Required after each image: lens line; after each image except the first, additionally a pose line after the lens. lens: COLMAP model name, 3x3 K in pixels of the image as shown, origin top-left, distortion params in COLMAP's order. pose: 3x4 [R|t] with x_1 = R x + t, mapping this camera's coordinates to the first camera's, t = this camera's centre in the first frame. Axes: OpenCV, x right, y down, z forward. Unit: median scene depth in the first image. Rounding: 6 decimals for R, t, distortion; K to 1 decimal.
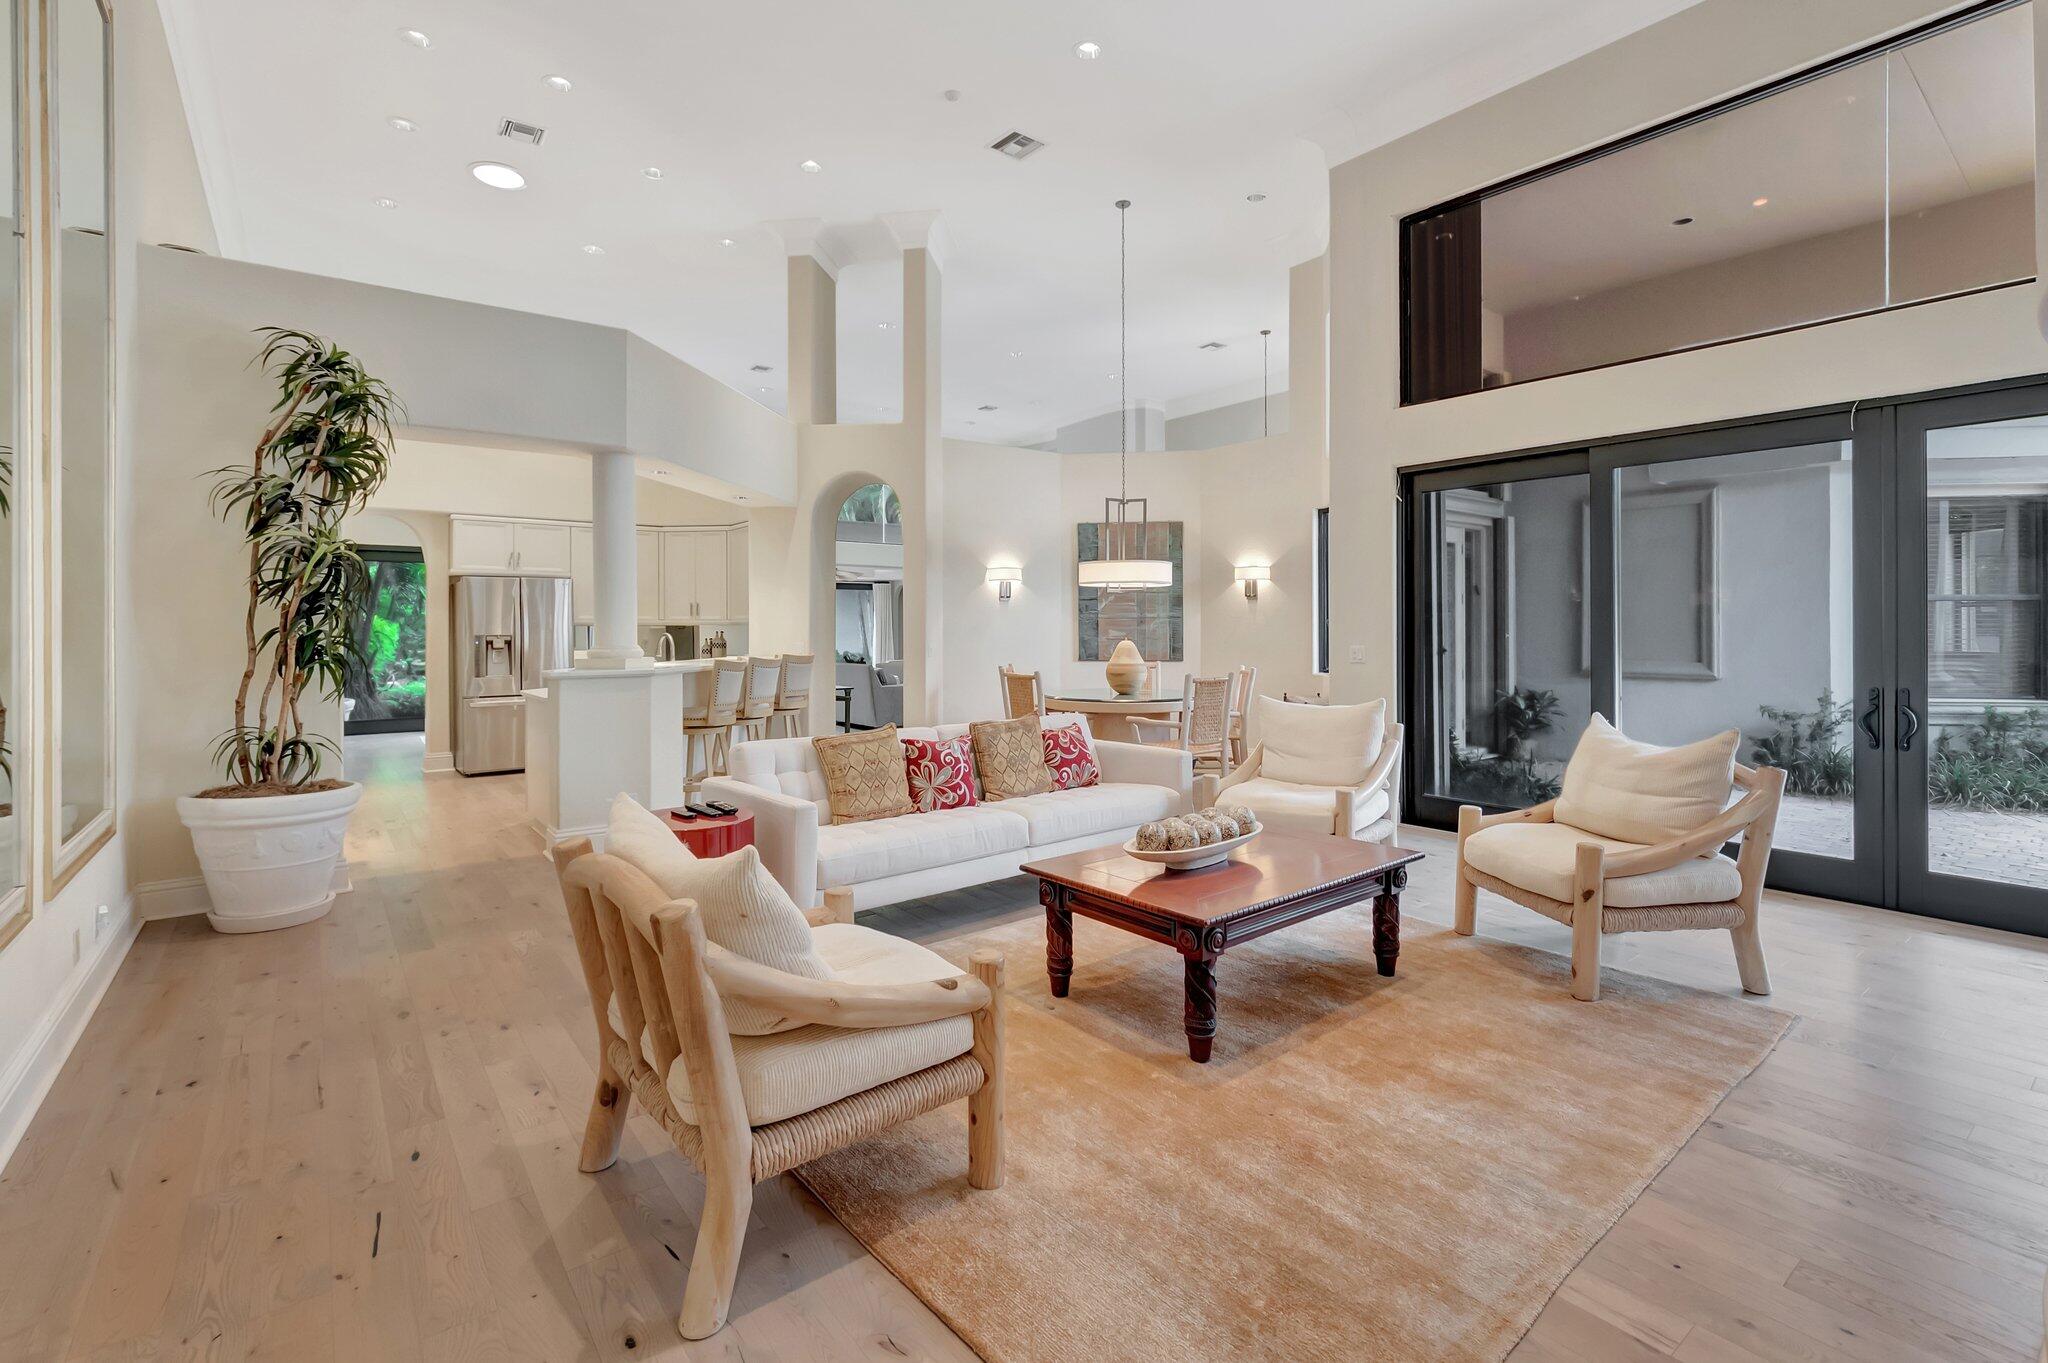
lens RADIAL K [[926.3, 0, 1004.7], [0, 926.3, 620.7], [0, 0, 1]] dist [-0.000644, 0.000439]
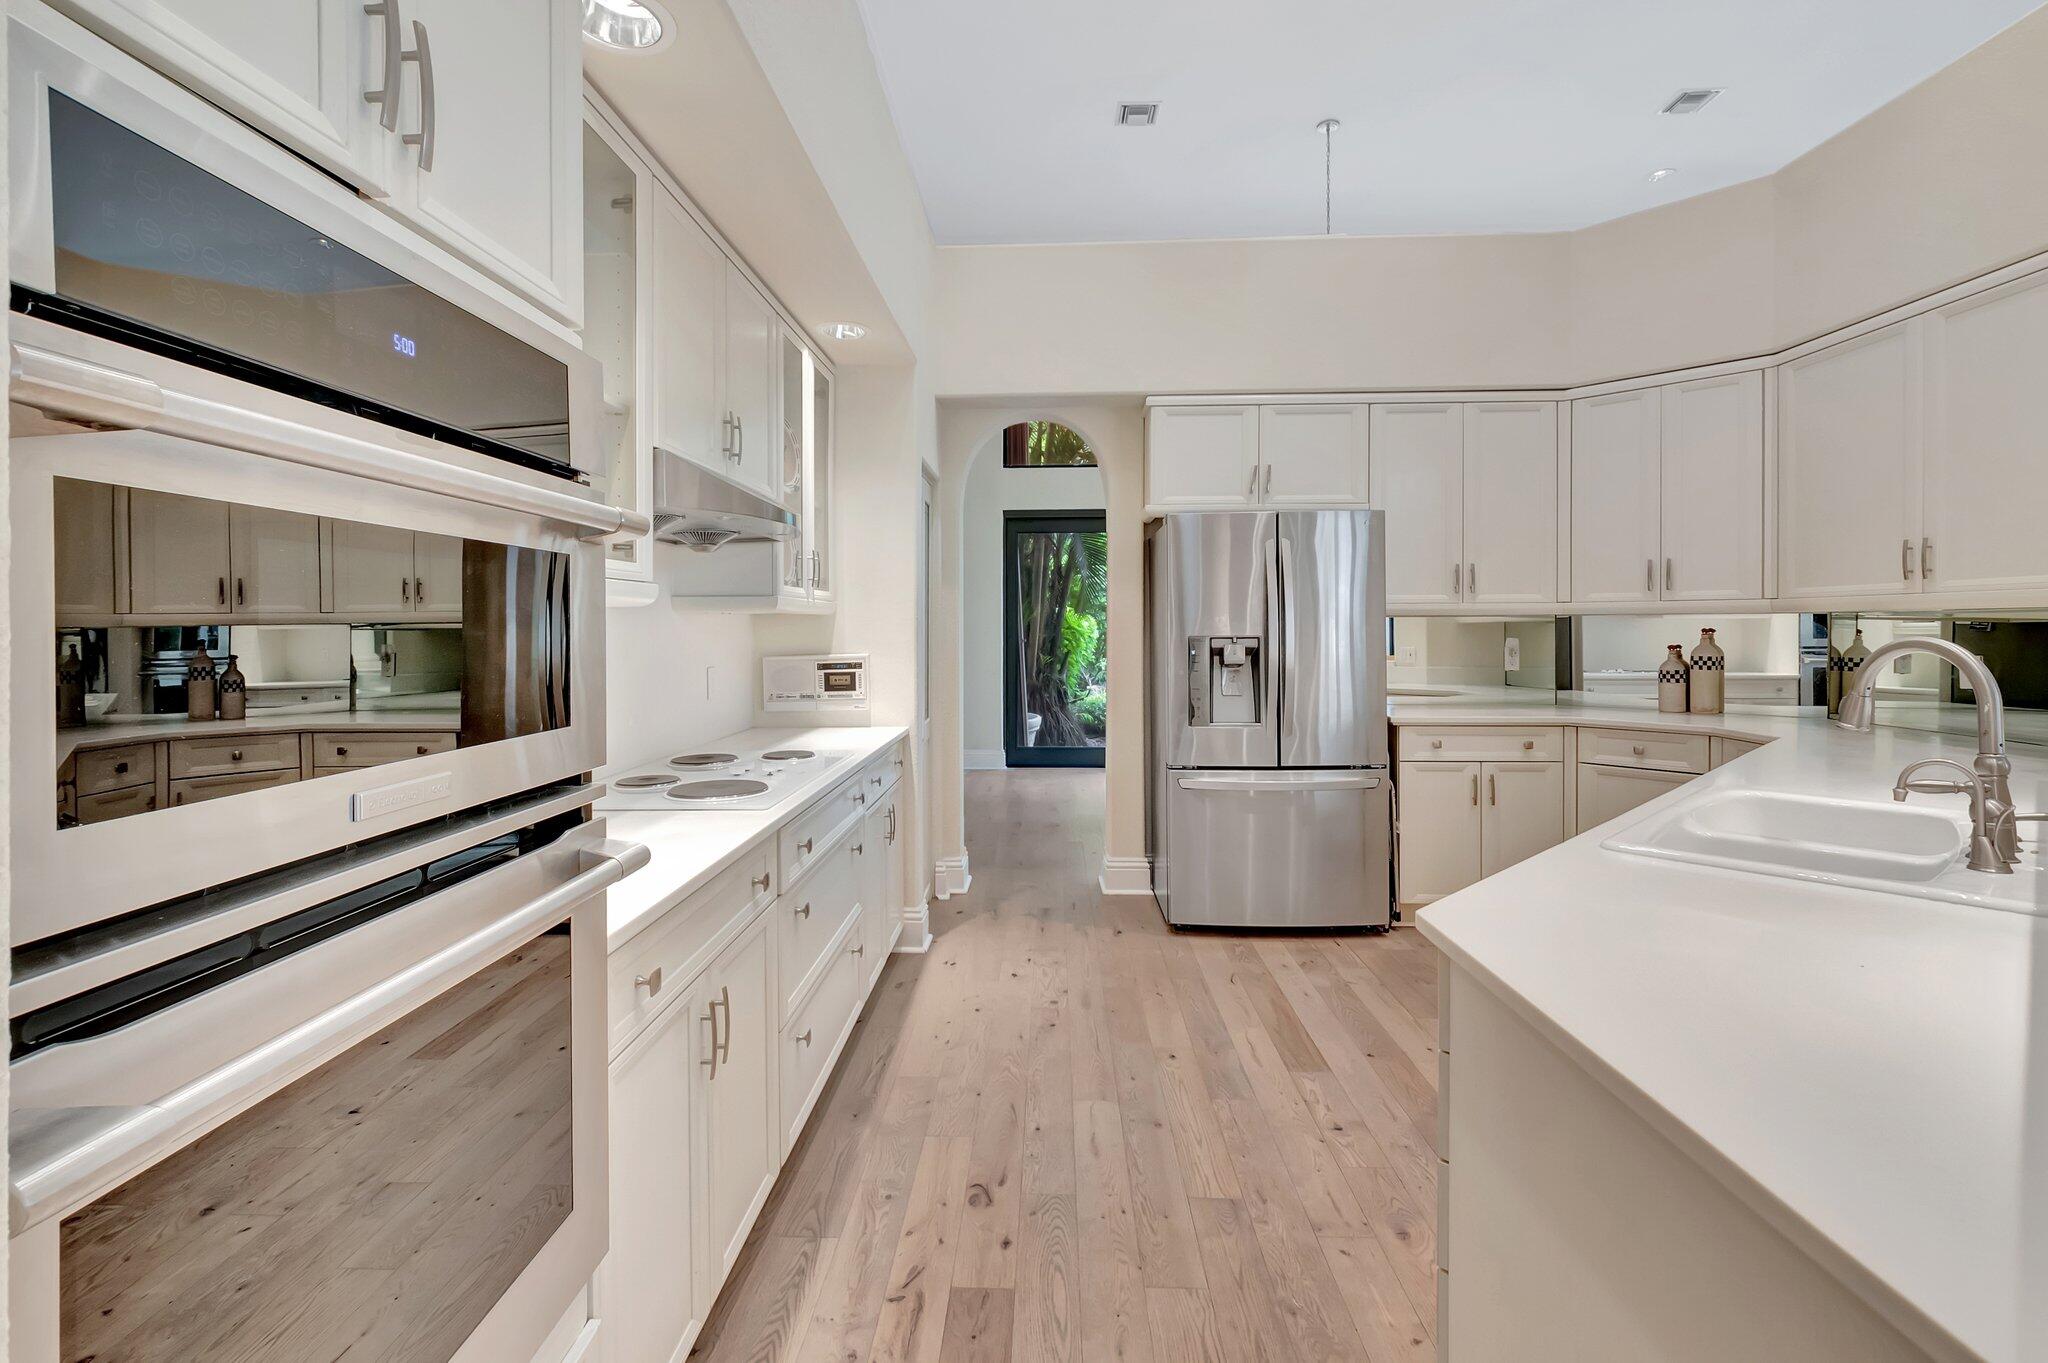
lens RADIAL K [[926.3, 0, 1013.1], [0, 926.3, 625.8], [0, 0, 1]] dist [-0.000644, 0.000439]
pose [[0.770563, 0.005724, -0.637338, -0.320296], [-0.001005, 0.999969, 0.007766, 0.006538], [0.637363, -0.005344, 0.770545, 0.545130]]
